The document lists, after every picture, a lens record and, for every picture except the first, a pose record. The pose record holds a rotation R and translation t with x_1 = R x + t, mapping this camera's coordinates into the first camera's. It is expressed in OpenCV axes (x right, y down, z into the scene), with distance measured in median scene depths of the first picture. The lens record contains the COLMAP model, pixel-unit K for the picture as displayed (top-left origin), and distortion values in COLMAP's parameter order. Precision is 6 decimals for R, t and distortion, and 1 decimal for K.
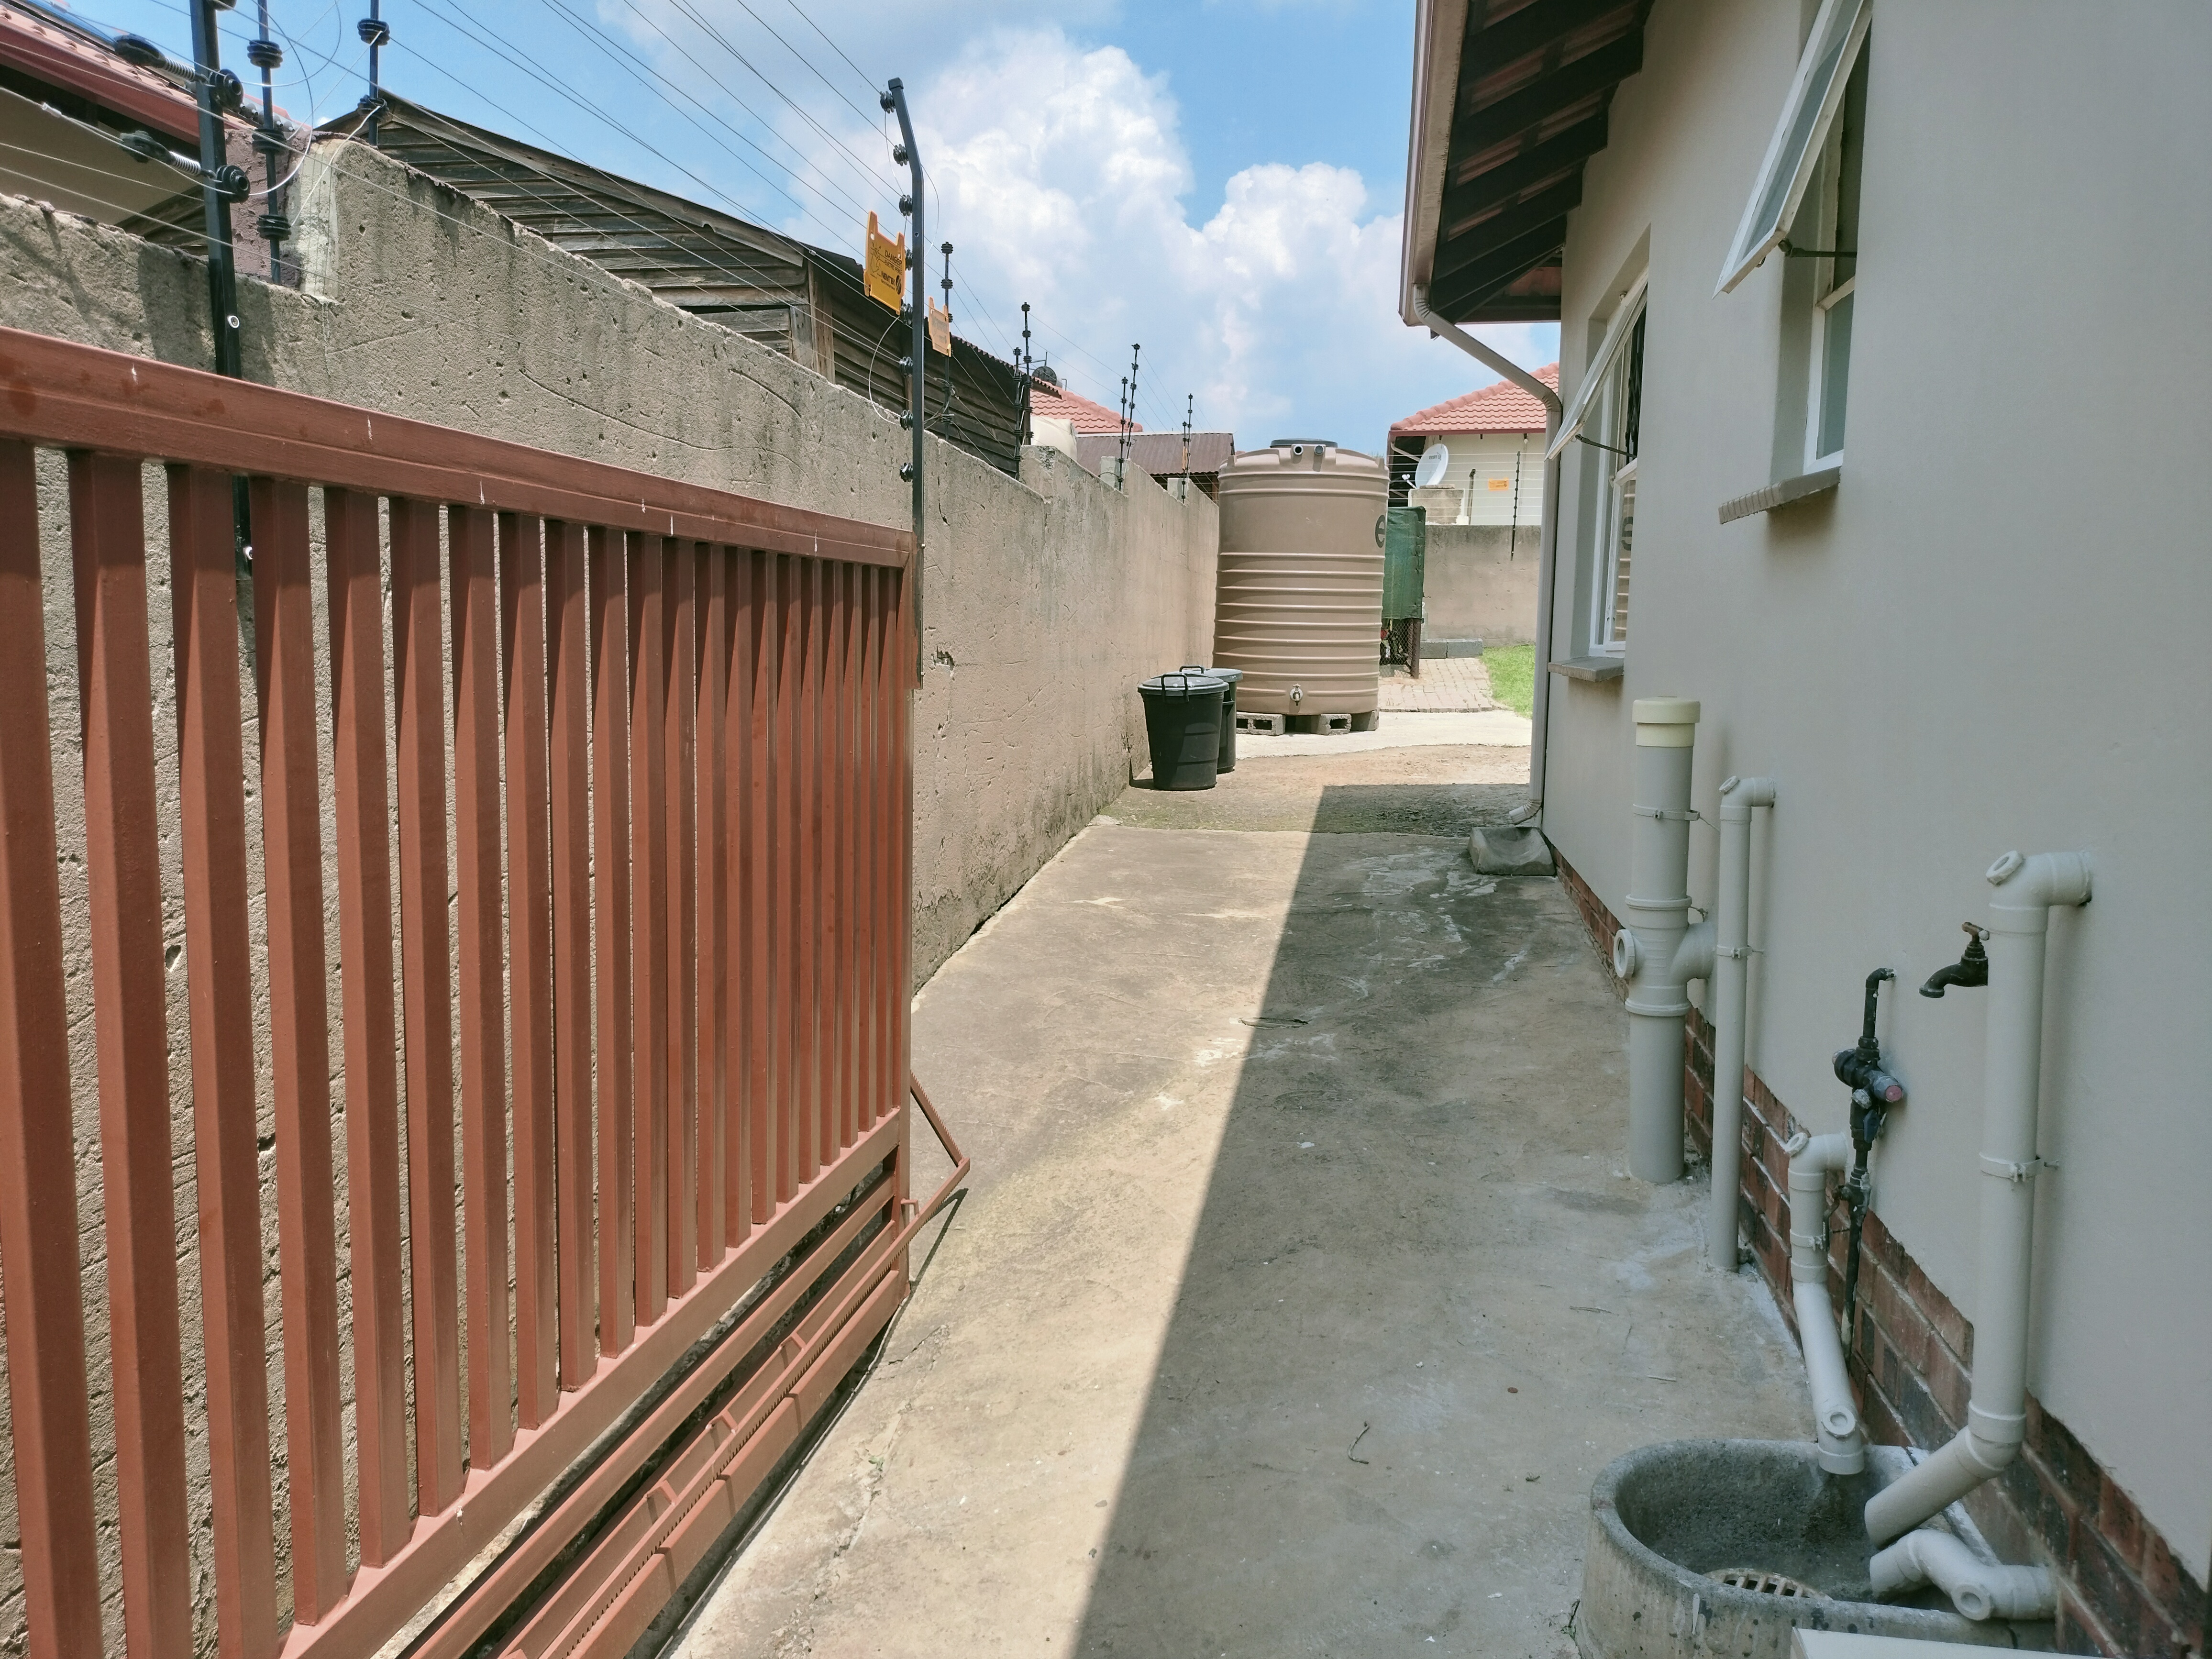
lens RADIAL K [[1688.7, 0, 1104.1], [0, 1688.7, 827.1], [0, 0, 1]] dist [0.021292, -0.025691]
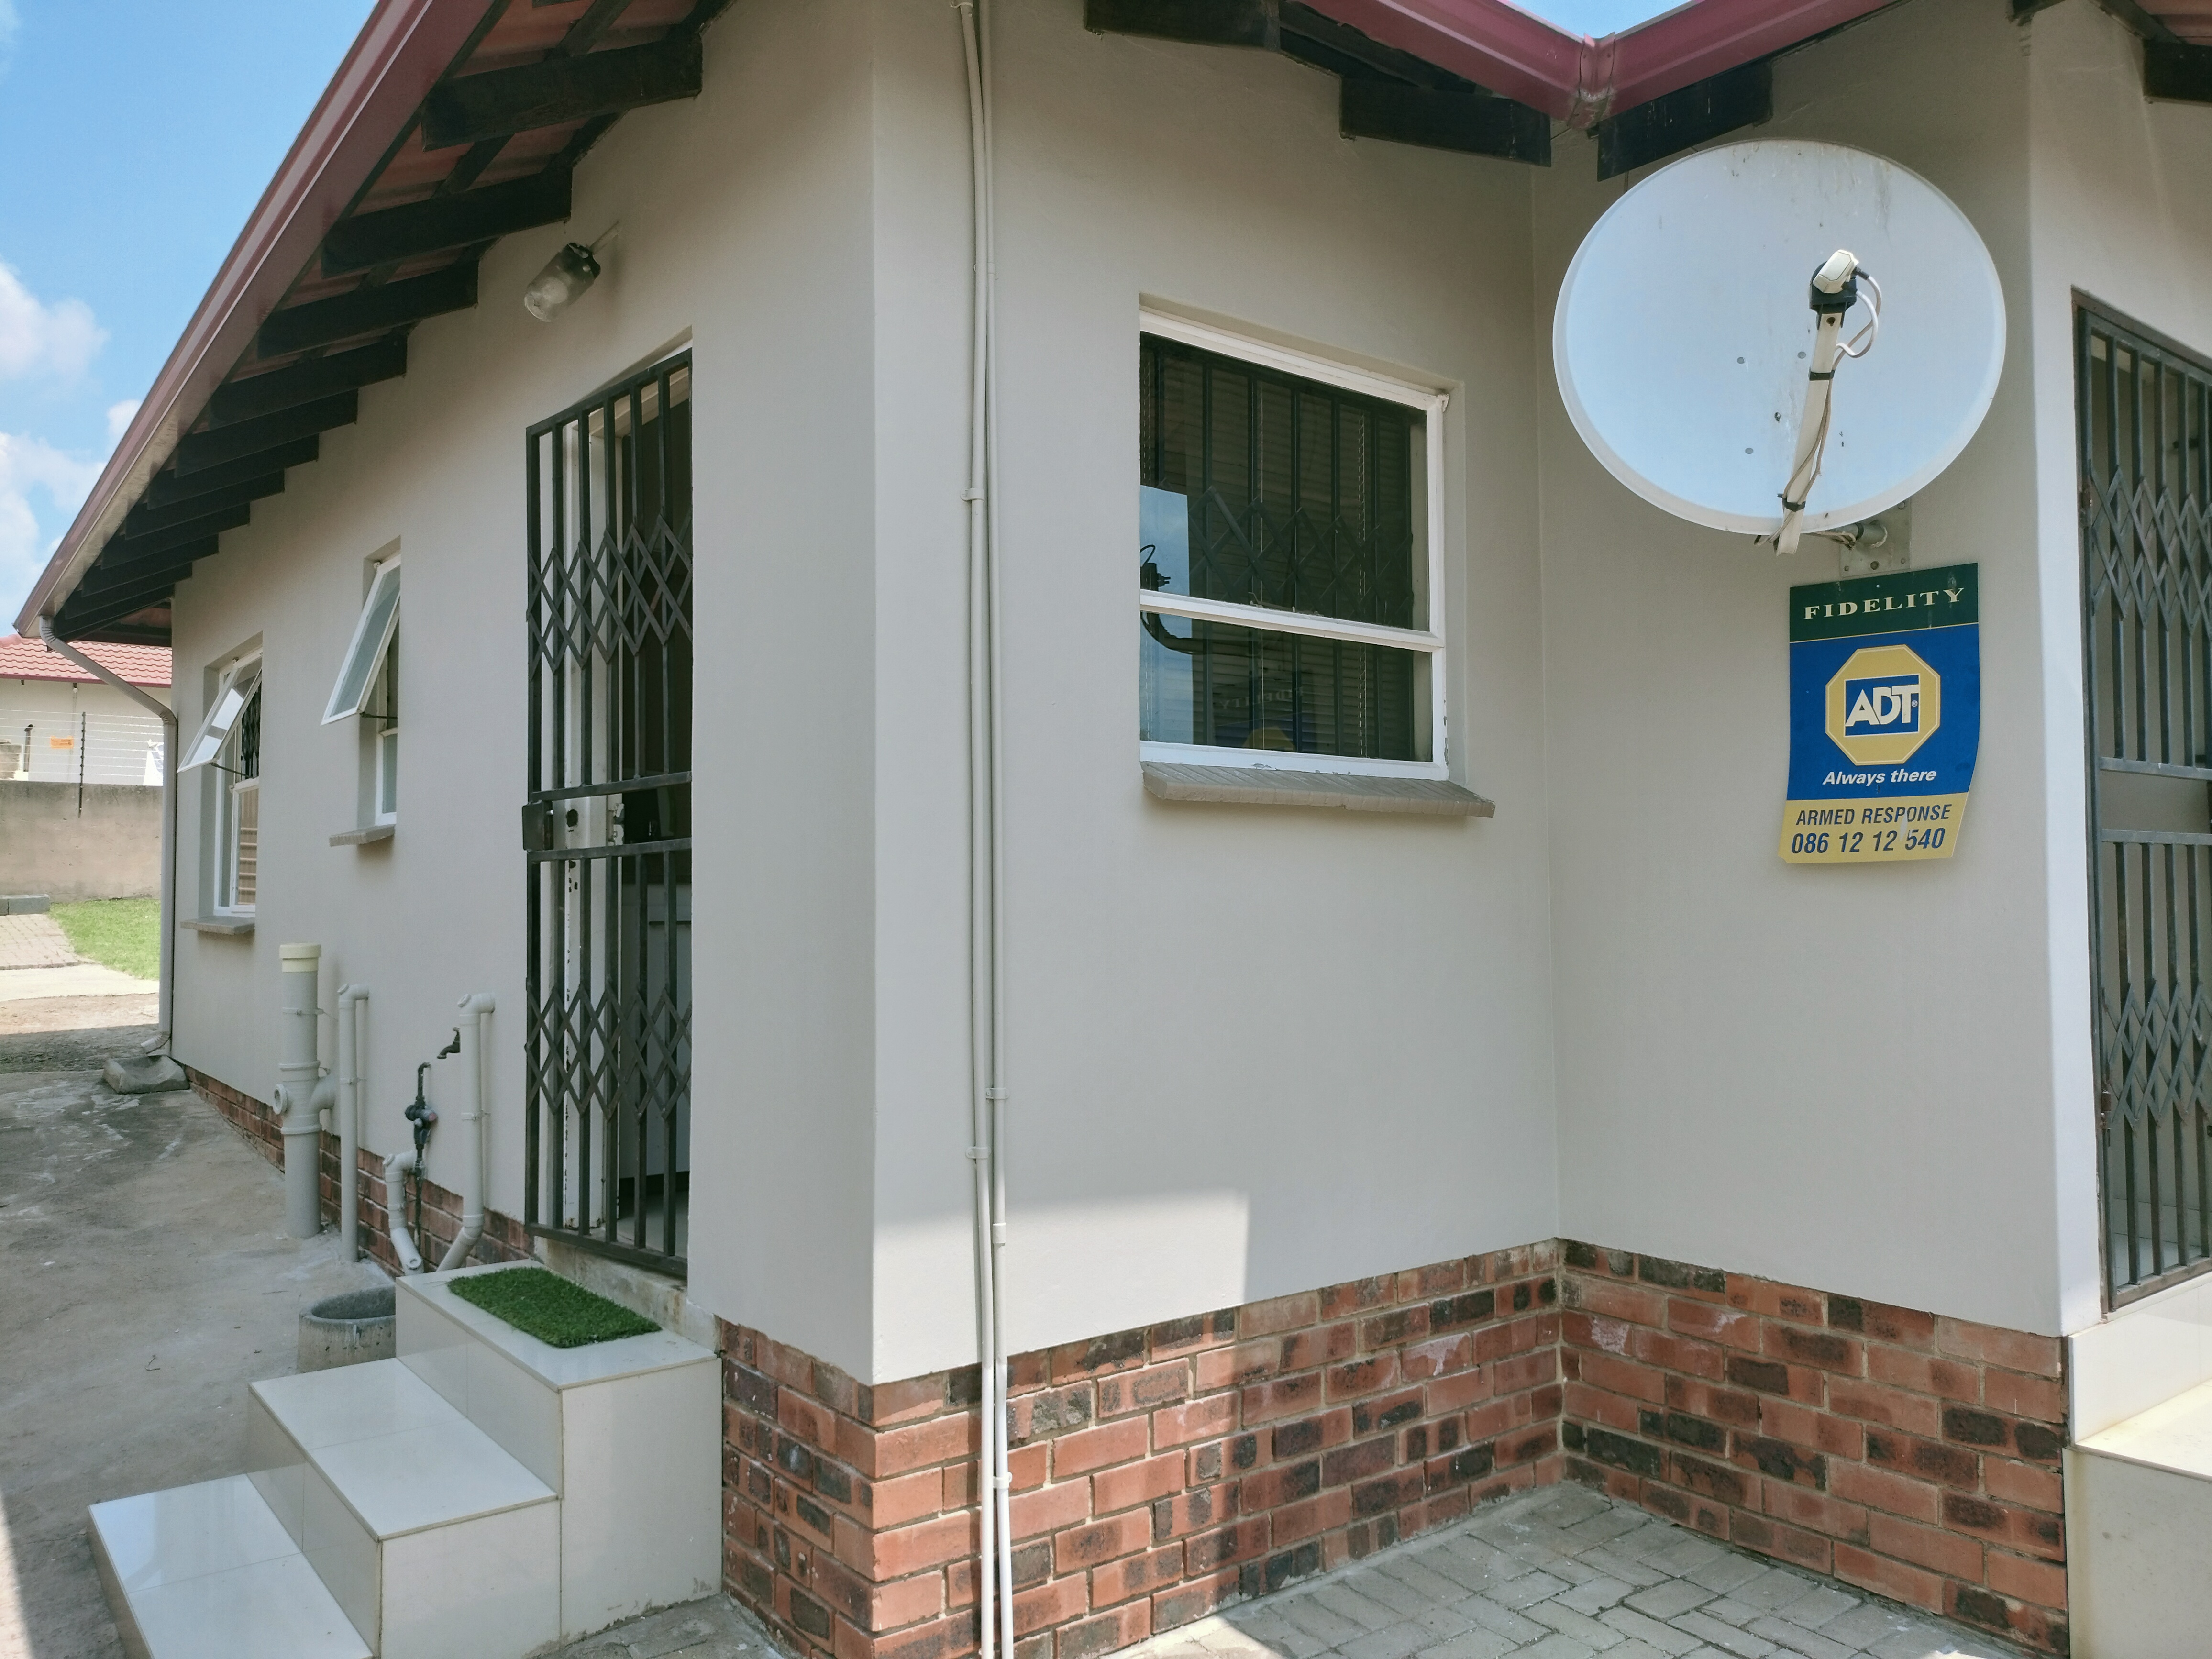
lens RADIAL K [[1688.7, 0, 1106.9], [0, 1688.7, 829.3], [0, 0, 1]] dist [0.021292, -0.025691]
pose [[0.698266, 0.009545, 0.715774, -0.218179], [0.092345, 0.990355, -0.103292, 0.041200], [-0.709857, 0.138223, 0.690650, -0.520635]]
